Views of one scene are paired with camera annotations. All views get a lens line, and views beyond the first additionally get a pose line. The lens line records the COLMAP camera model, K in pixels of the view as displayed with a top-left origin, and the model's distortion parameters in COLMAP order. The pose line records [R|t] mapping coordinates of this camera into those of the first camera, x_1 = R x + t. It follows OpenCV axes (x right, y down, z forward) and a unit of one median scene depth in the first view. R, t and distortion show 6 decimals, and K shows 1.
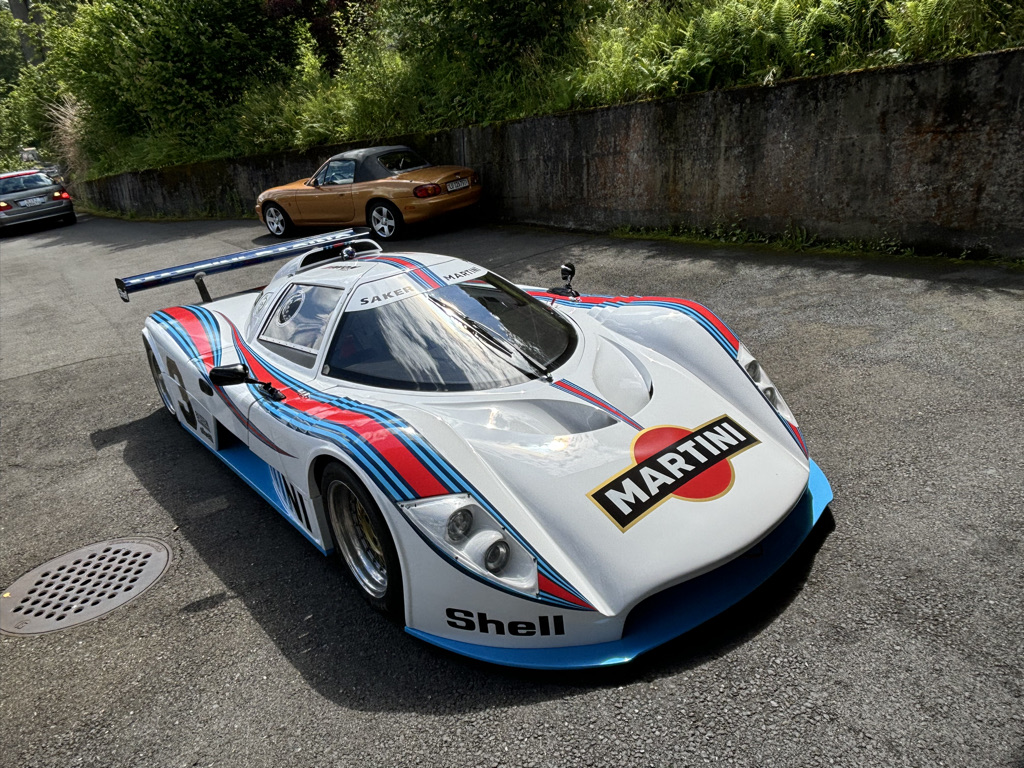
lens RADIAL K [[672.5, 0, 517.9], [0, 672.5, 384.2], [0, 0, 1]] dist [0.011533, -0.021499]
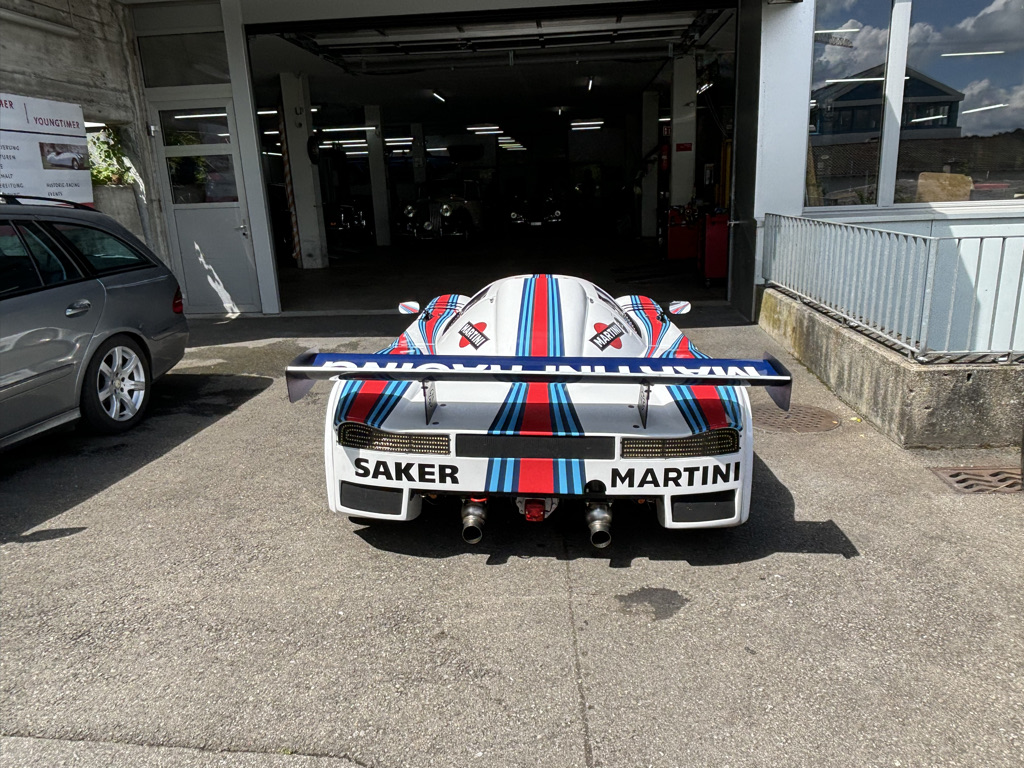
lens RADIAL K [[729.1, 0, 514.2], [0, 729.1, 382.4], [0, 0, 1]] dist [0.013212, -0.024140]
pose [[-0.734049, -0.046050, 0.677534, -0.579092], [0.332425, 0.845624, 0.417628, -0.318794], [-0.592171, 0.531788, -0.605421, 1.033612]]
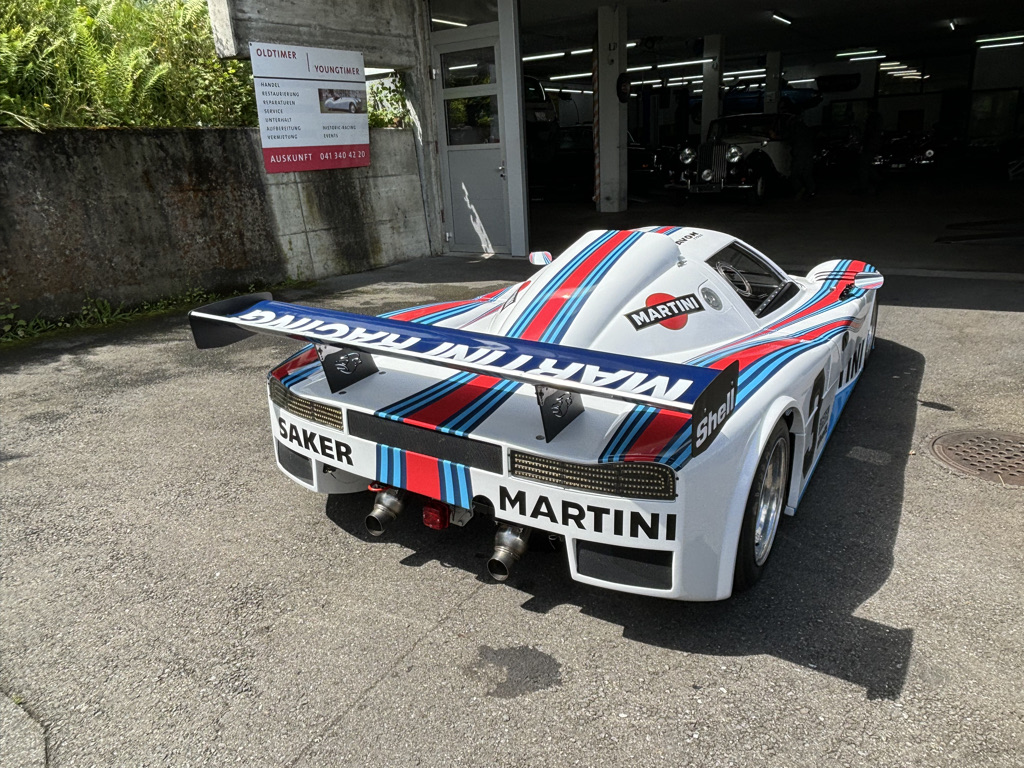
lens RADIAL K [[729.1, 0, 511.5], [0, 729.1, 384.7], [0, 0, 1]] dist [0.013212, -0.024140]
pose [[-0.315374, -0.177935, 0.932137, -0.632870], [0.396507, 0.867704, 0.299787, -0.213965], [-0.862161, 0.464144, -0.203098, 0.808346]]
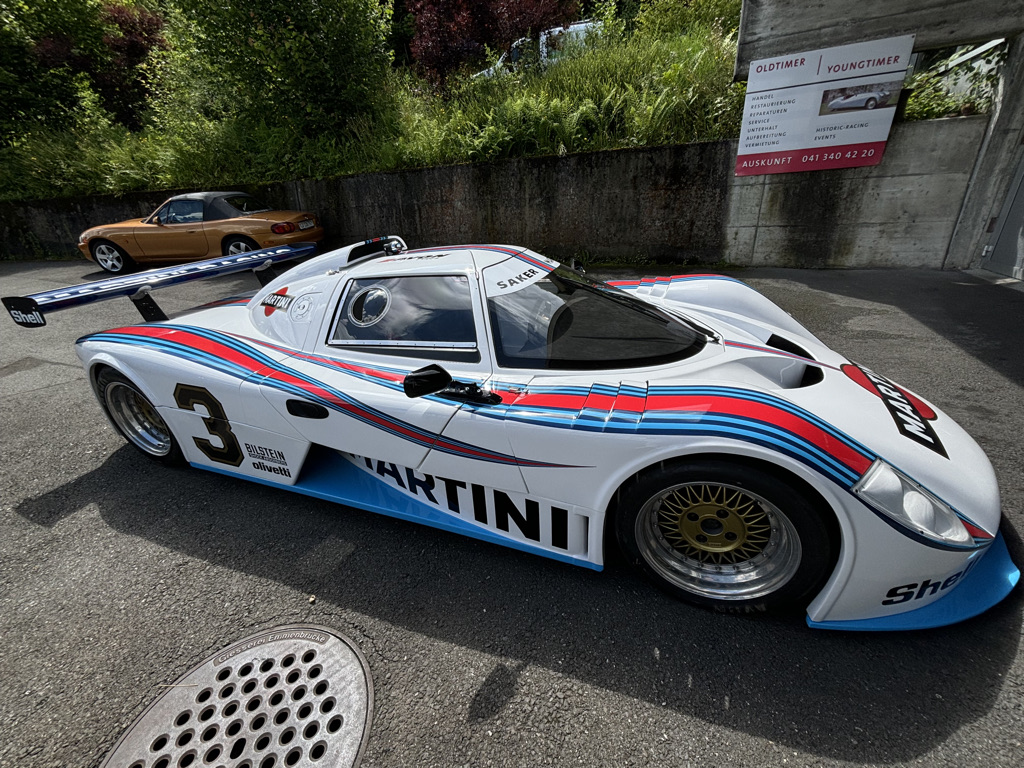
lens RADIAL K [[409.6, 0, 512.1], [0, 409.6, 384.8], [0, 0, 1]] dist [-0.001753, 0.000587]
pose [[0.872563, -0.152176, 0.464193, -0.231863], [0.134010, 0.988353, 0.072107, -0.012503], [-0.469760, -0.000712, 0.882794, 0.233153]]
